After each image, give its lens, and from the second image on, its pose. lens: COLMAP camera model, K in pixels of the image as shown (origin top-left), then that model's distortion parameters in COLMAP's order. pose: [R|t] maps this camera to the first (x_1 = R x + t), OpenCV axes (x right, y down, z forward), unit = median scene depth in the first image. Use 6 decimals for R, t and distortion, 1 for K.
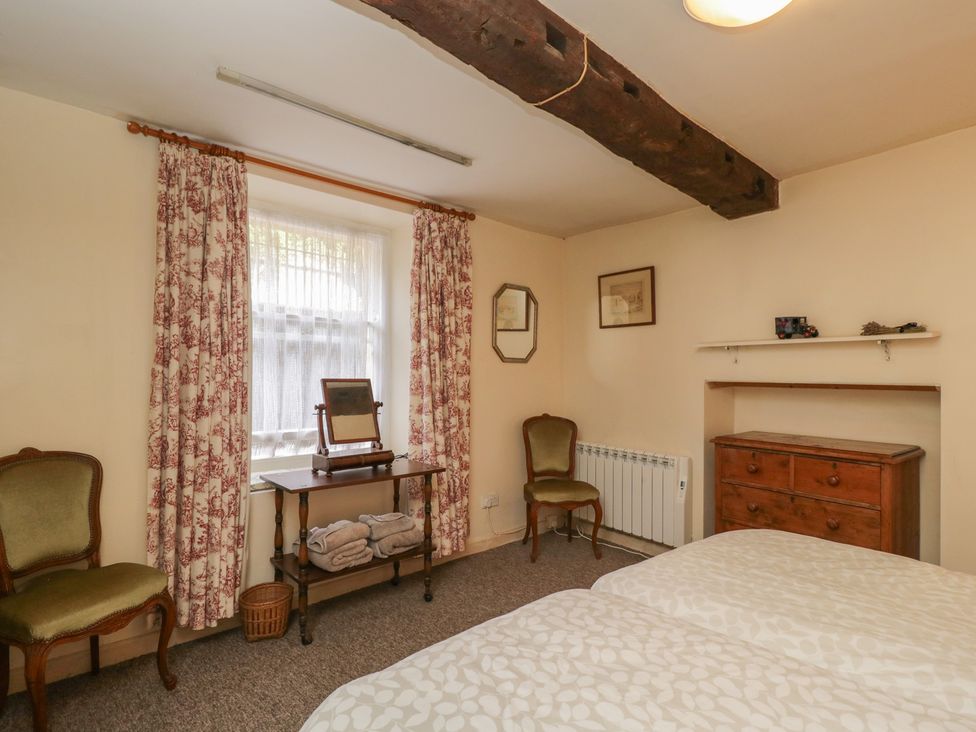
lens RADIAL K [[476.2, 0, 488.0], [0, 476.2, 366.0], [0, 0, 1]] dist [0.002130, 0.000150]
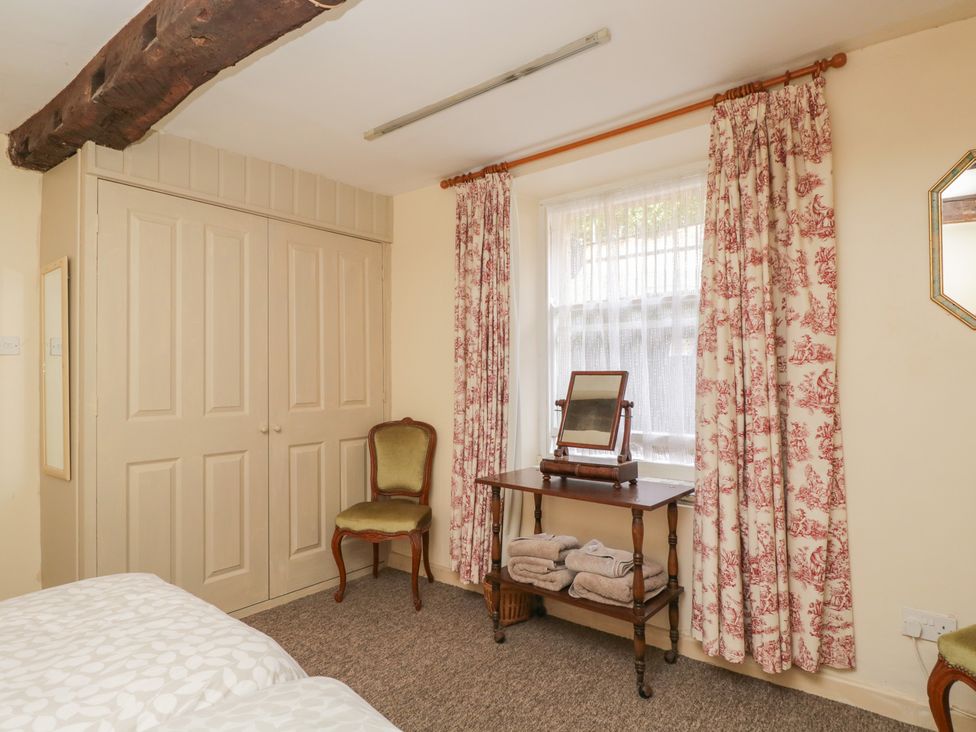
lens RADIAL K [[560.7, 0, 488.6], [0, 560.7, 370.0], [0, 0, 1]] dist [0.002639, -0.014760]
pose [[0.175486, -0.023334, -0.984205, 0.641689], [0.018780, 0.999617, -0.020350, 0.041502], [0.984303, -0.014912, 0.175857, 0.661709]]
